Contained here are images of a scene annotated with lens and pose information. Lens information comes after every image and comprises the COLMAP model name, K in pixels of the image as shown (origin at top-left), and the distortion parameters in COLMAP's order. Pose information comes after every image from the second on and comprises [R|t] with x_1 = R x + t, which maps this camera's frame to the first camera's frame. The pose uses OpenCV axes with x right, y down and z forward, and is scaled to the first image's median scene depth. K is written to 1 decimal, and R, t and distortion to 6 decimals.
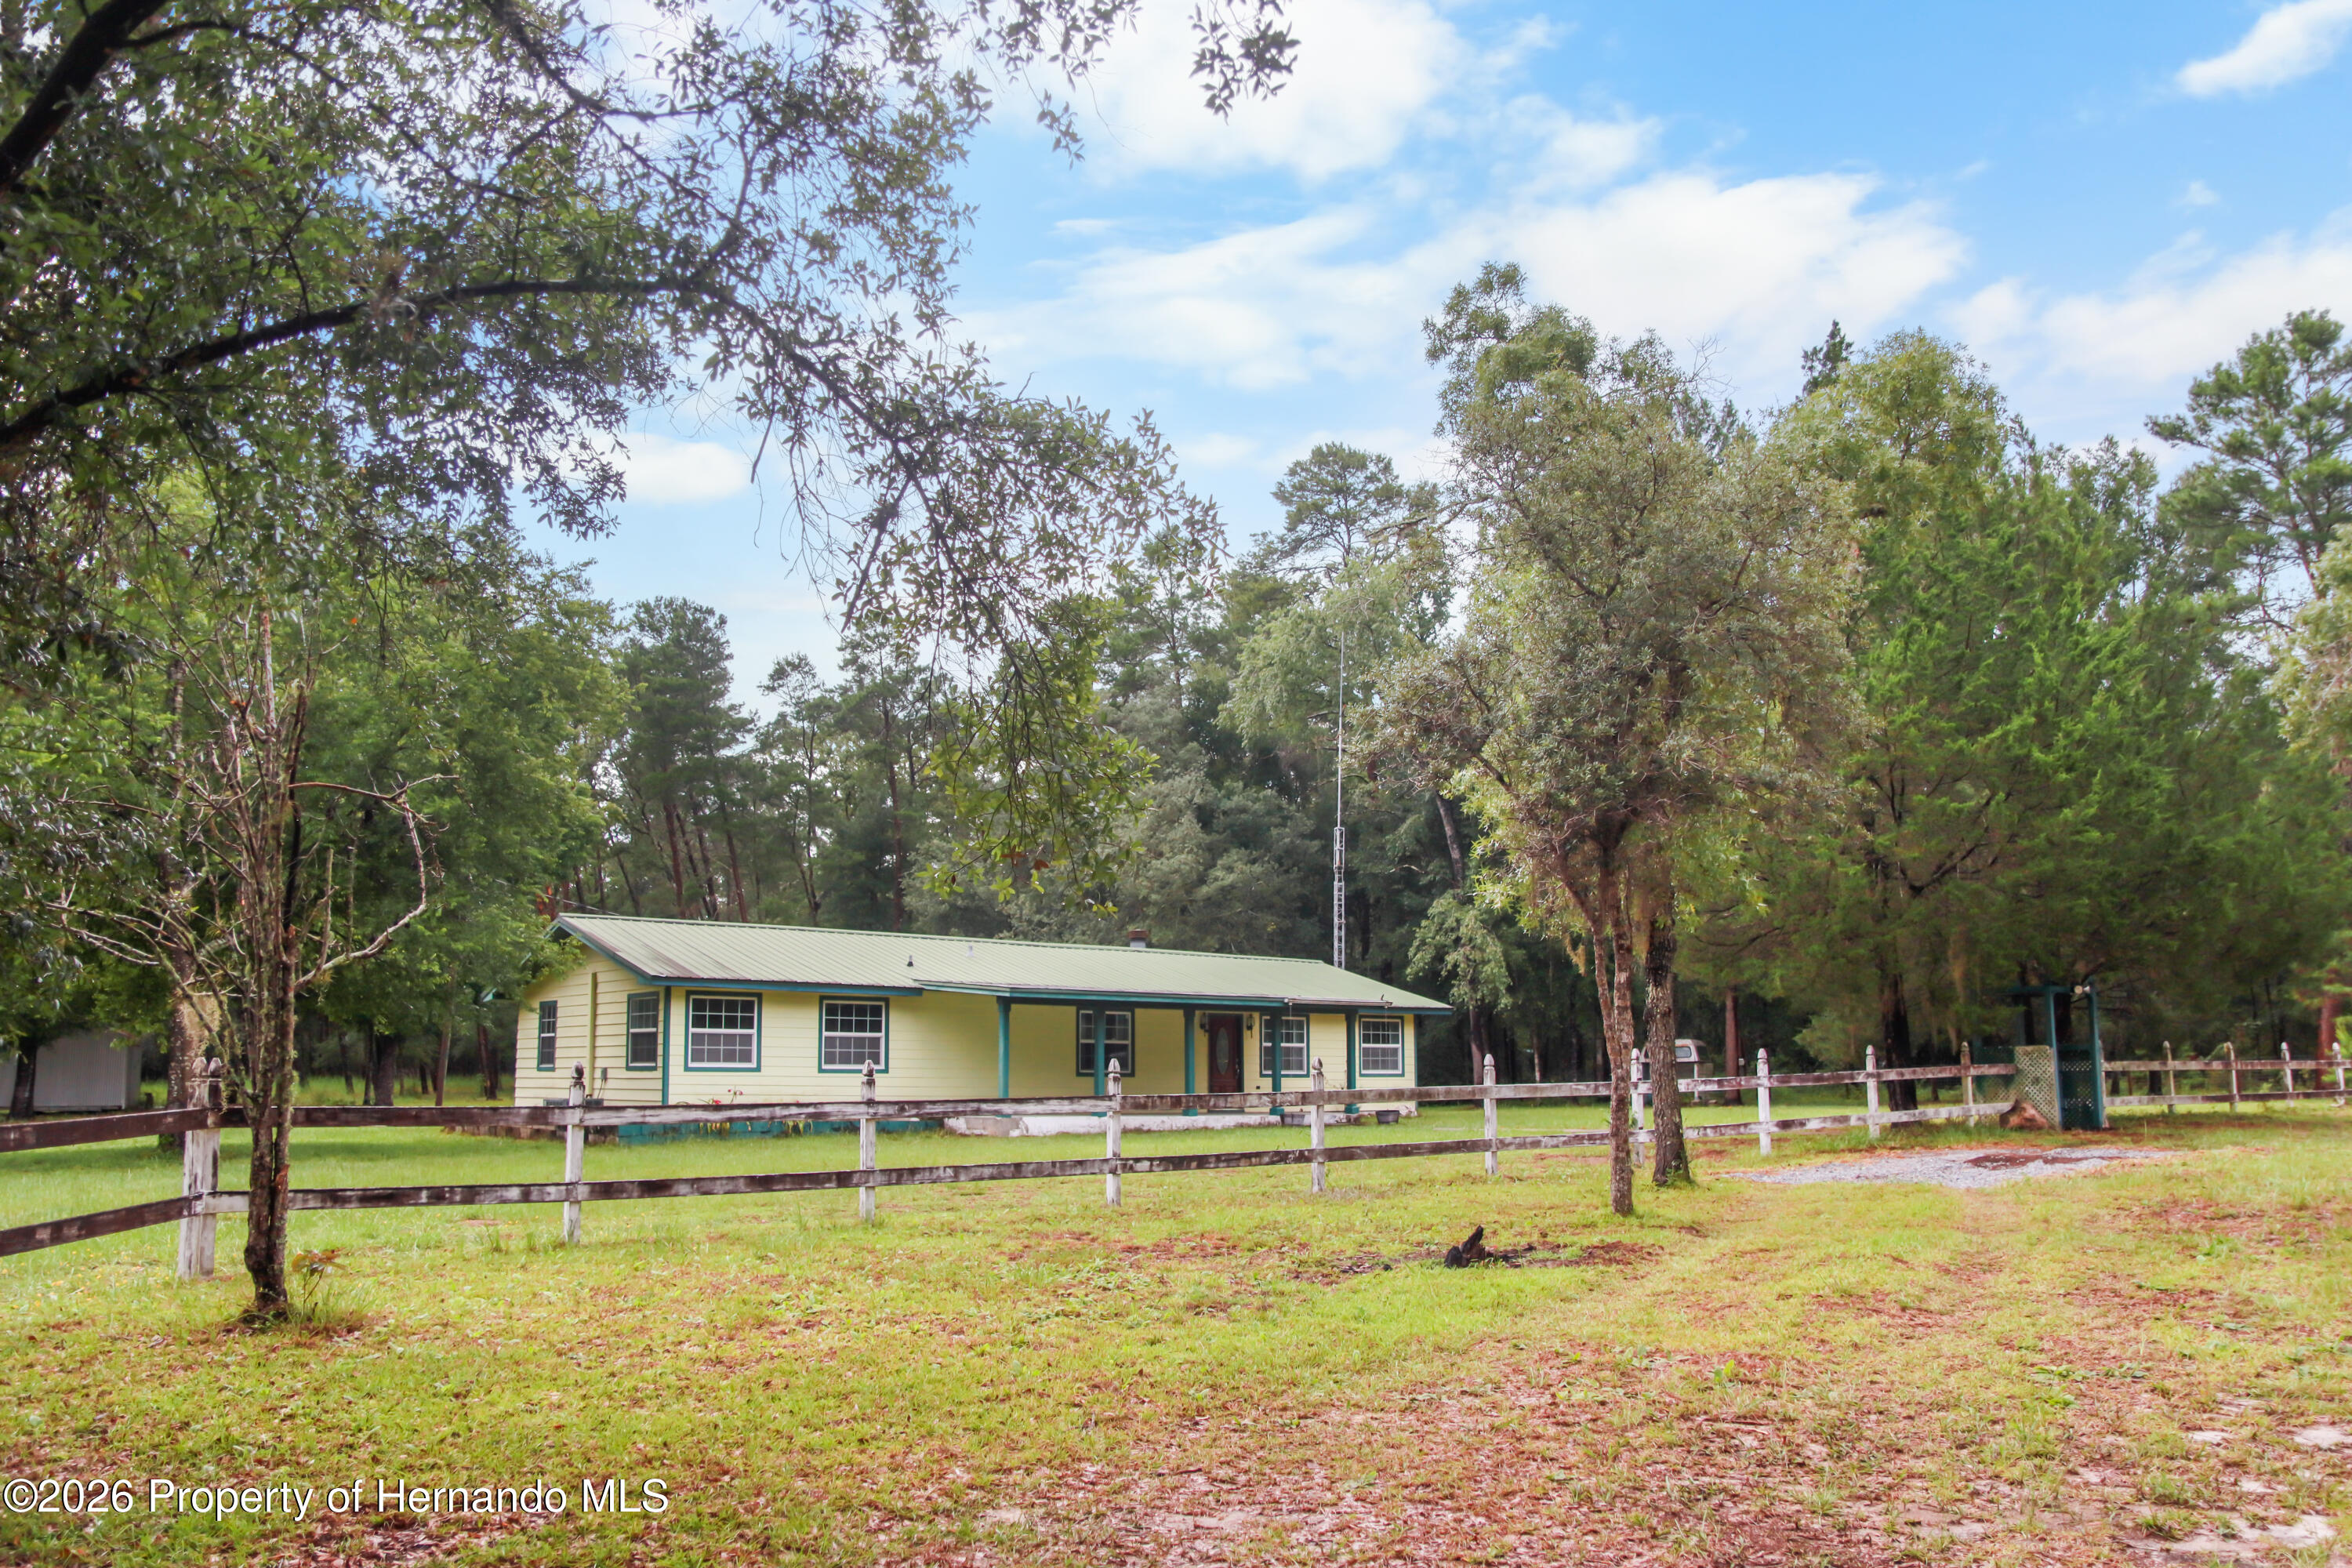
lens RADIAL K [[1853.6, 0, 1176.9], [0, 1853.6, 852.5], [0, 0, 1]] dist [-0.125795, 0.109245]
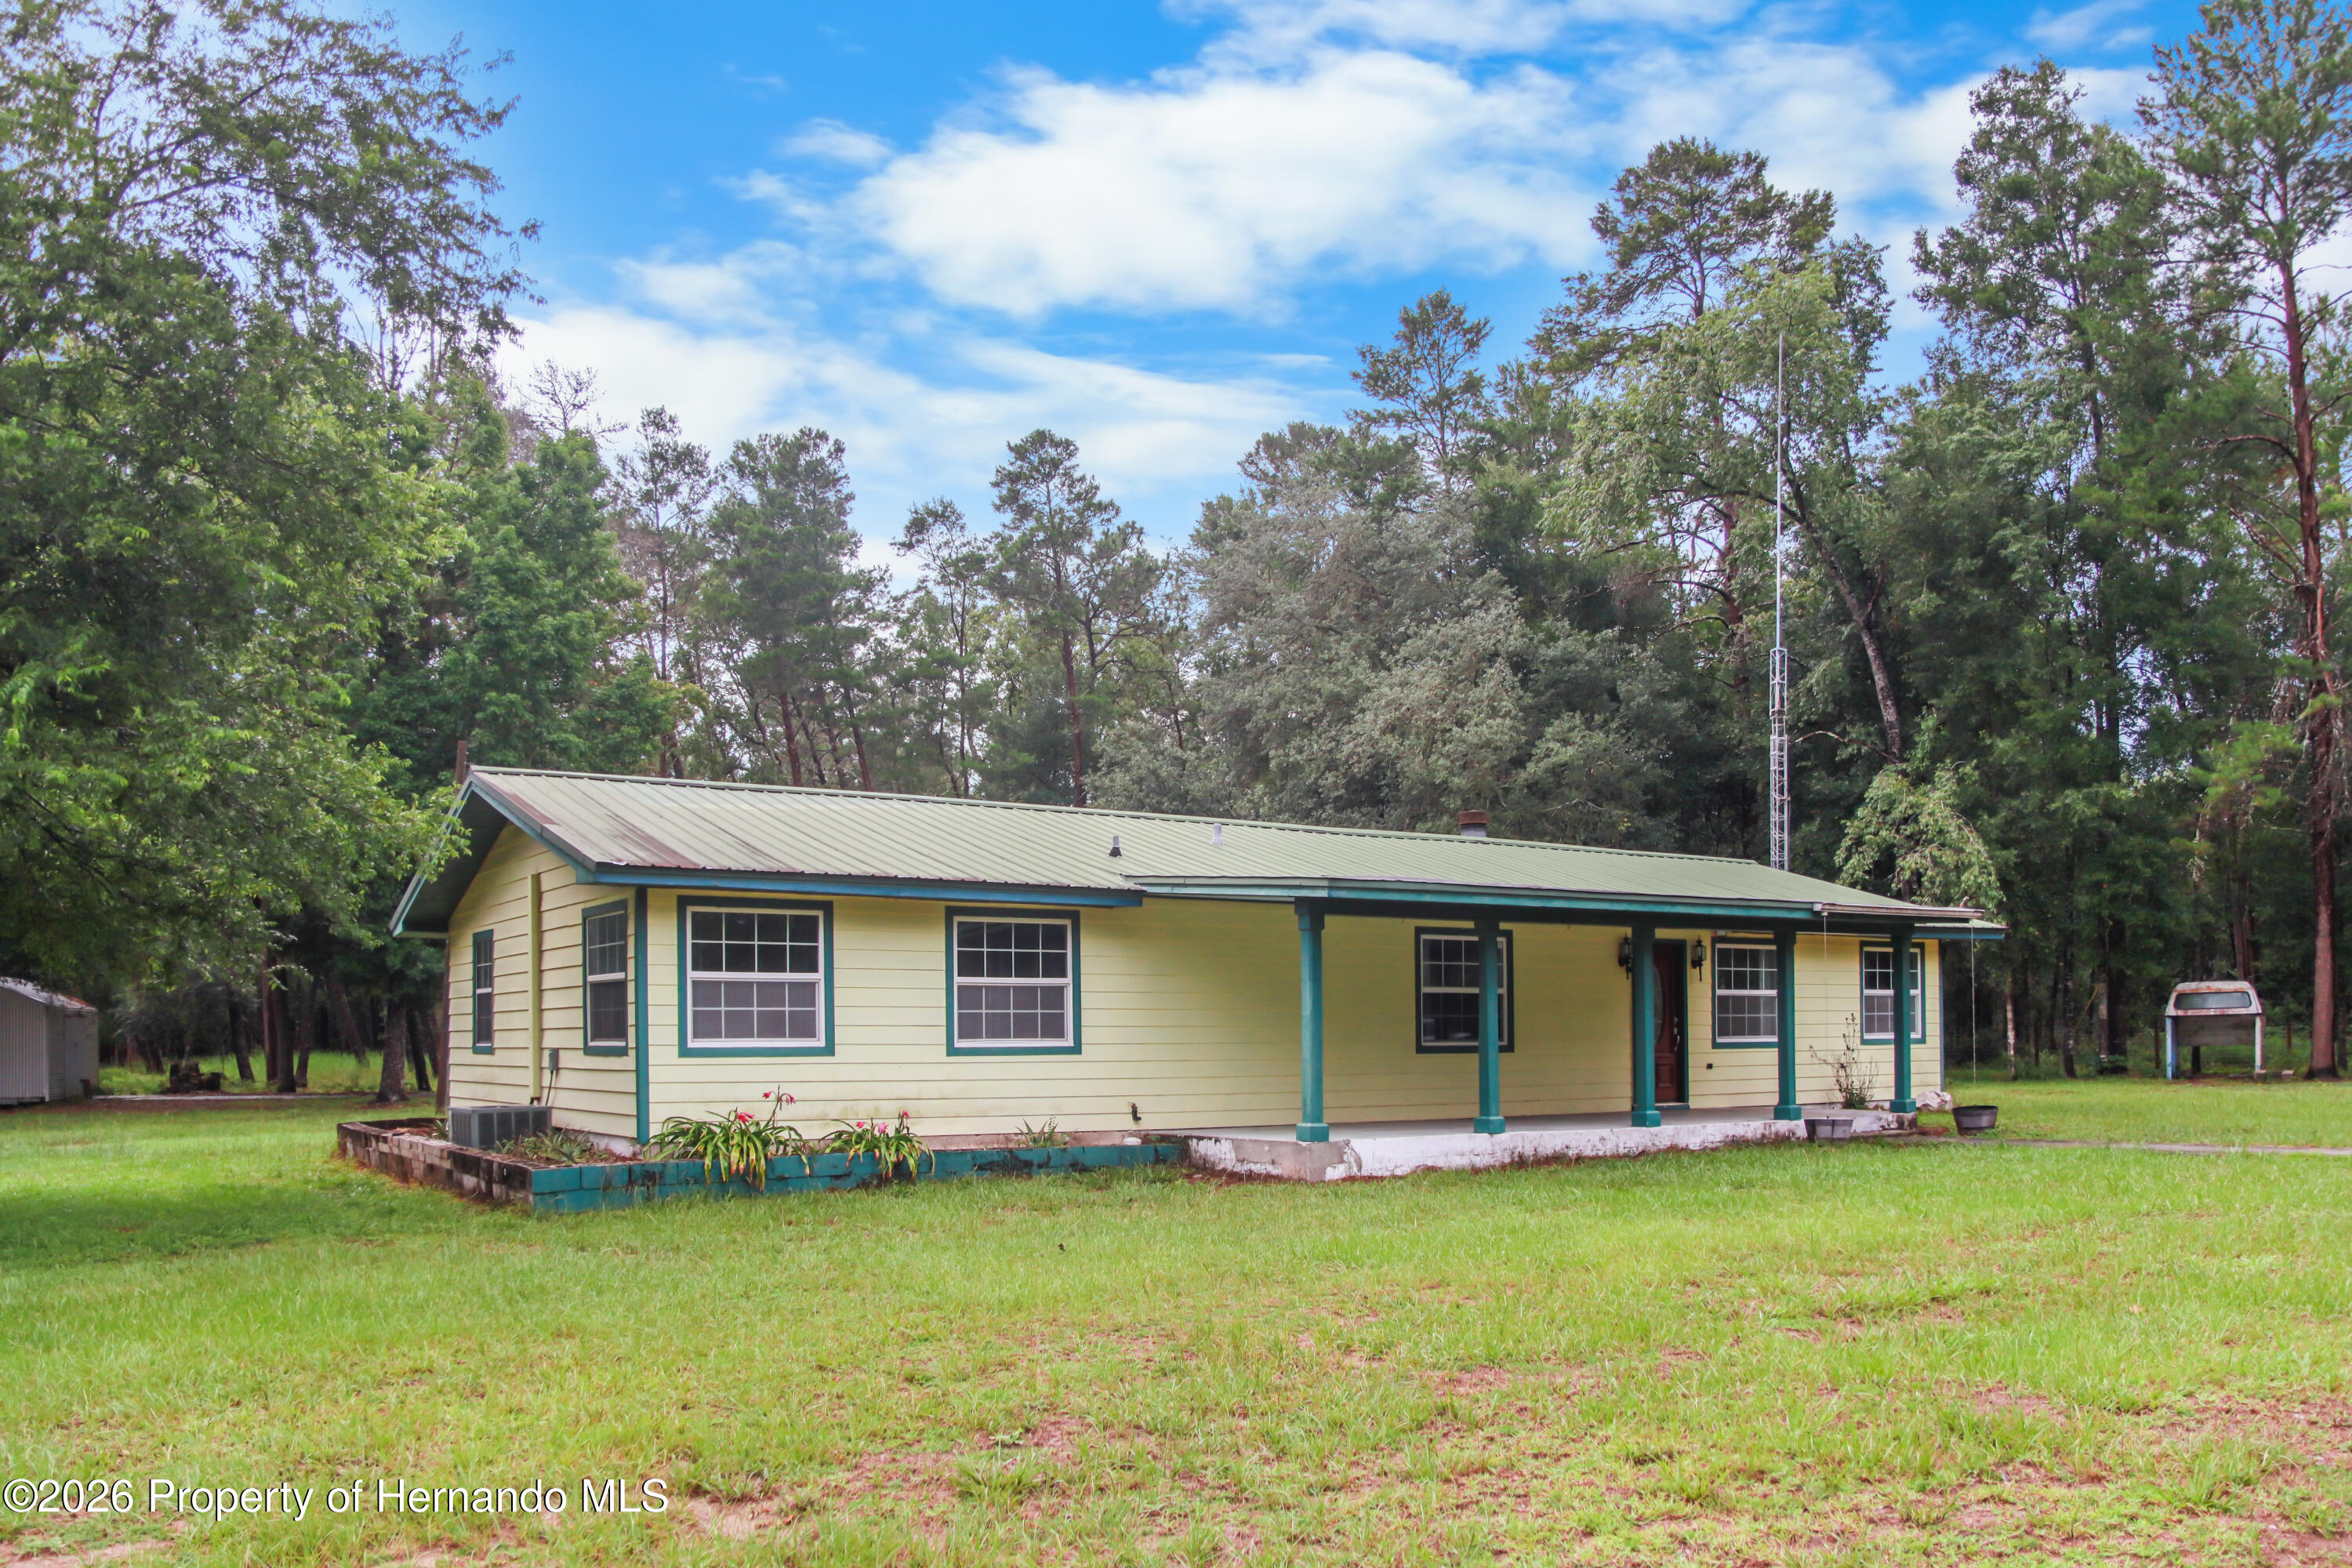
lens RADIAL K [[1939.2, 0, 1170.8], [0, 1939.2, 843.0], [0, 0, 1]] dist [-0.129621, 0.090978]
pose [[0.995017, -0.018370, -0.097994, -0.064433], [0.020302, 0.999618, 0.018755, 0.042232], [0.097612, -0.020651, 0.995010, 0.387443]]
